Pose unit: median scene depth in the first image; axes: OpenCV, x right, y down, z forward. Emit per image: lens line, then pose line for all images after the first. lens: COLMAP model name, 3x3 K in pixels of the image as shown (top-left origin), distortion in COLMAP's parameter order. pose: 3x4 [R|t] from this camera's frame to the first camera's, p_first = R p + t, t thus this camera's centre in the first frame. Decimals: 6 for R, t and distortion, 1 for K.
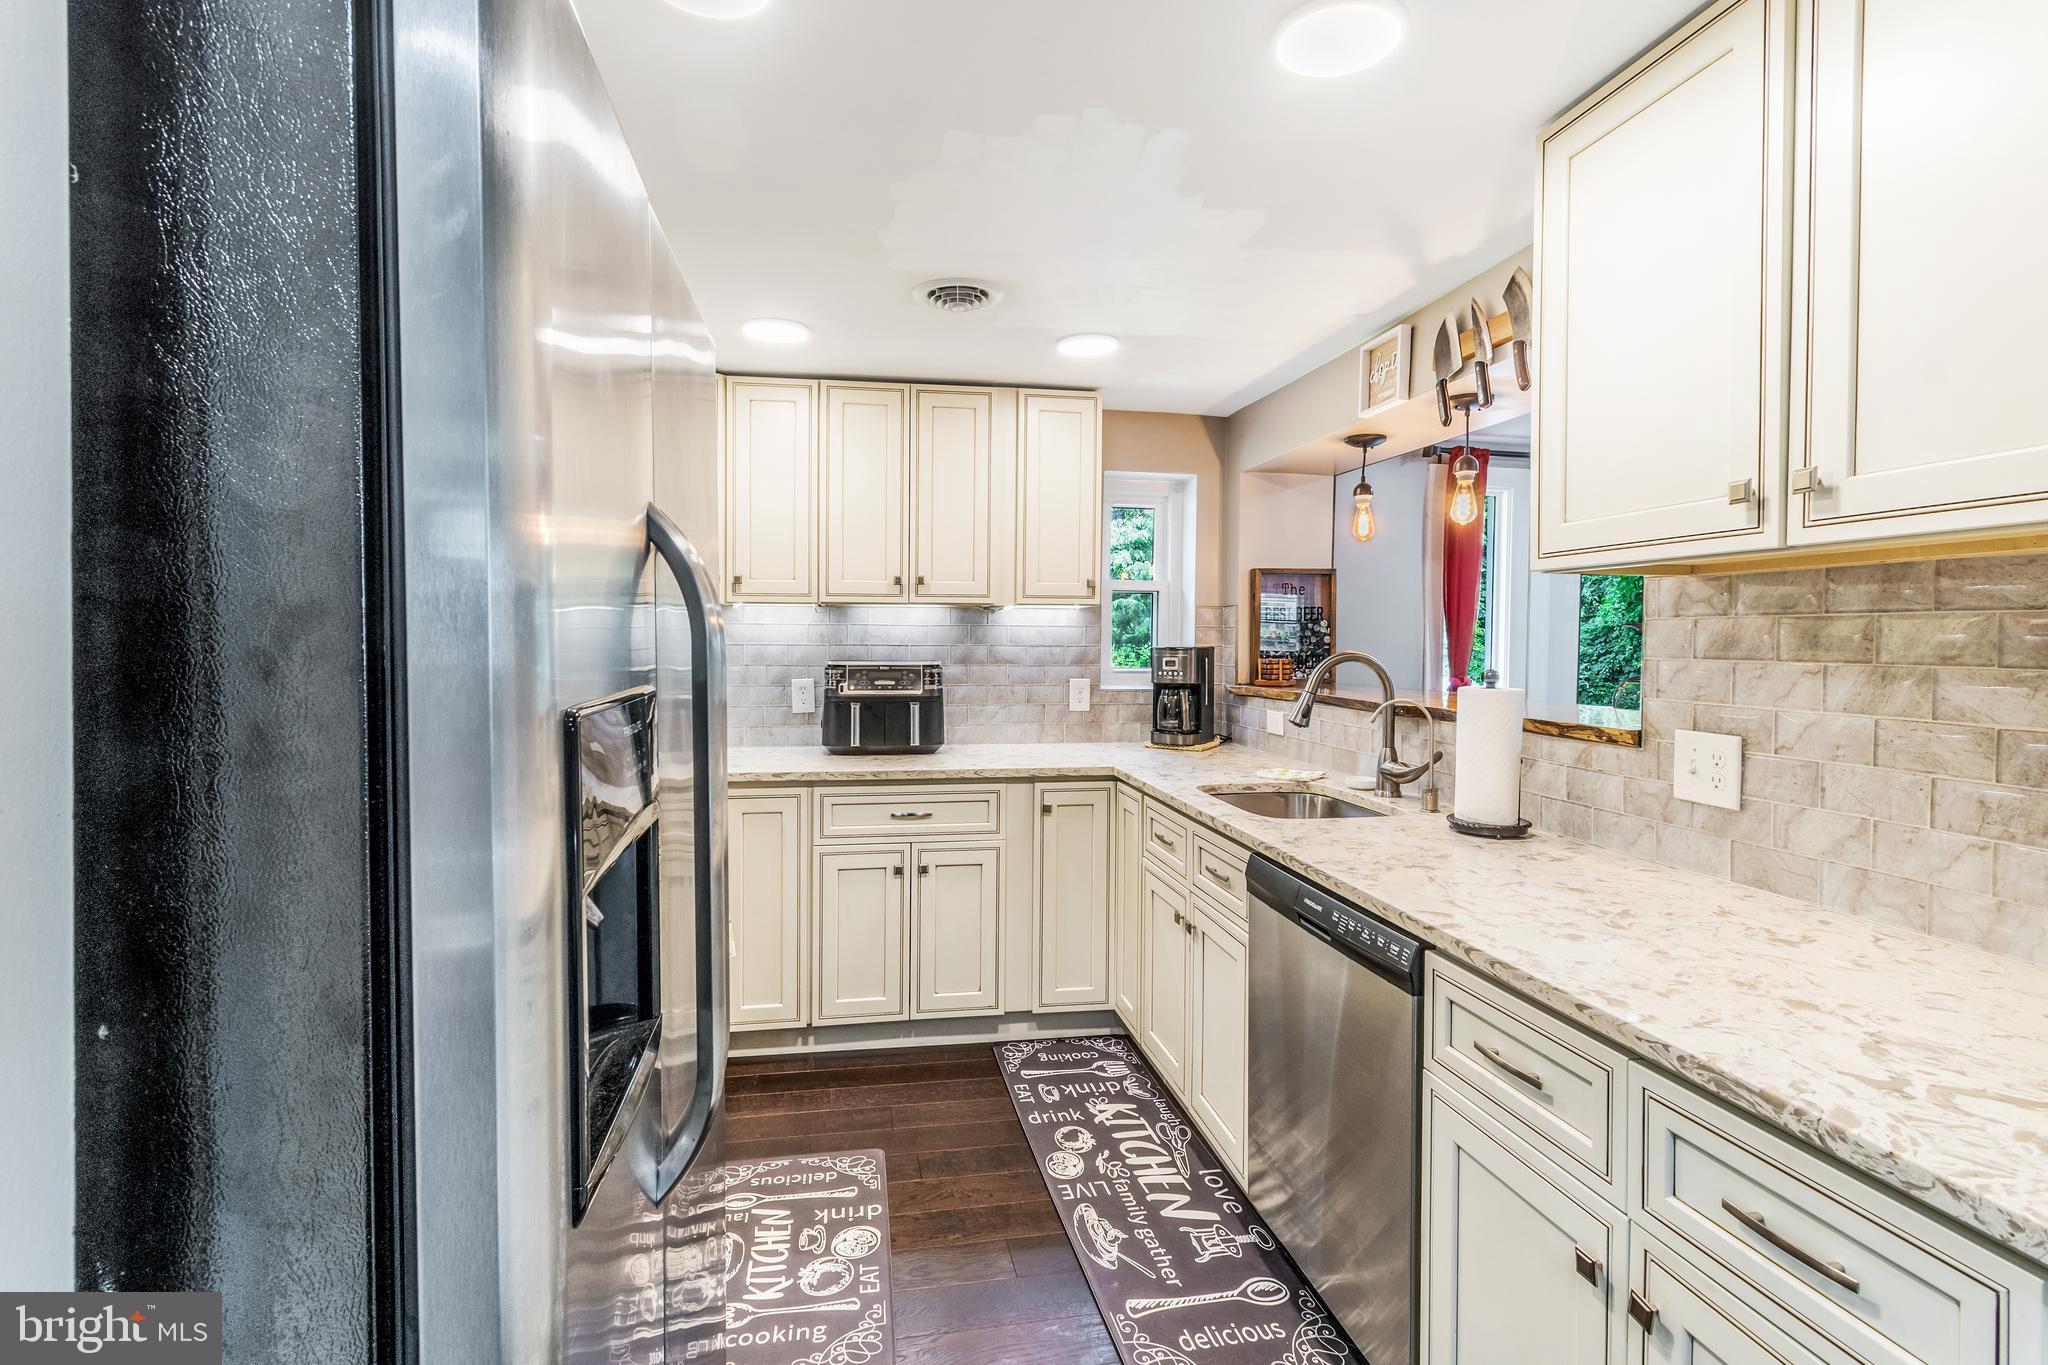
lens RADIAL K [[894.9, 0, 1024.0], [0, 894.9, 682.5], [0, 0, 1]] dist [0.001009, -0.000097]
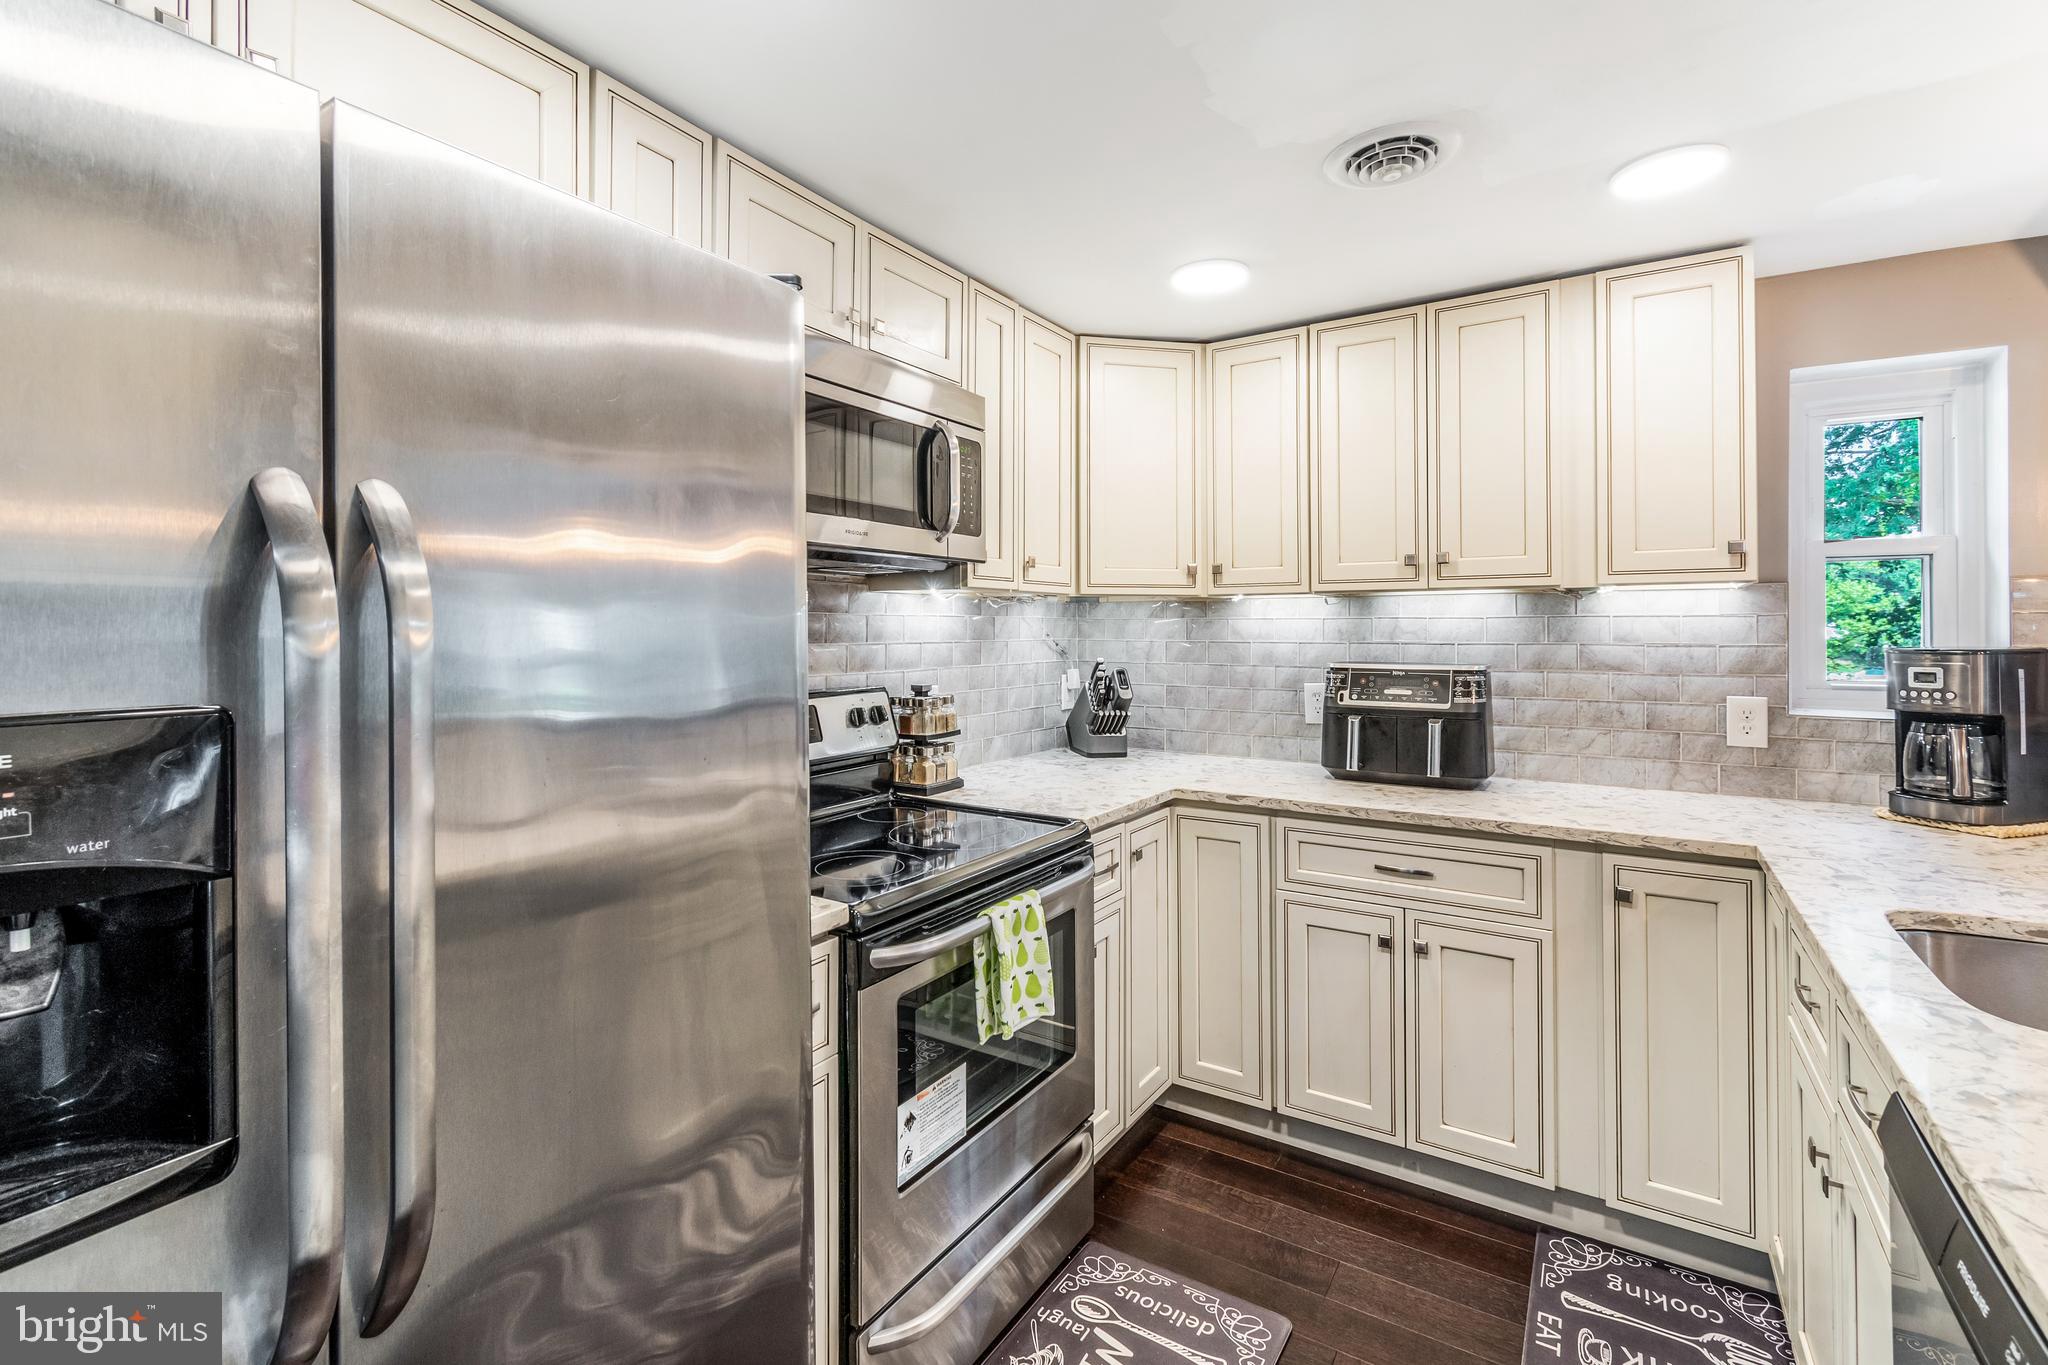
lens RADIAL K [[921.1, 0, 1015.5], [0, 921.1, 637.4], [0, 0, 1]] dist [0.000511, -0.000750]
pose [[0.746524, -0.001258, -0.665357, 0.131875], [-0.029703, 0.998938, -0.035216, -0.009317], [0.664695, 0.046053, 0.745694, 0.183617]]
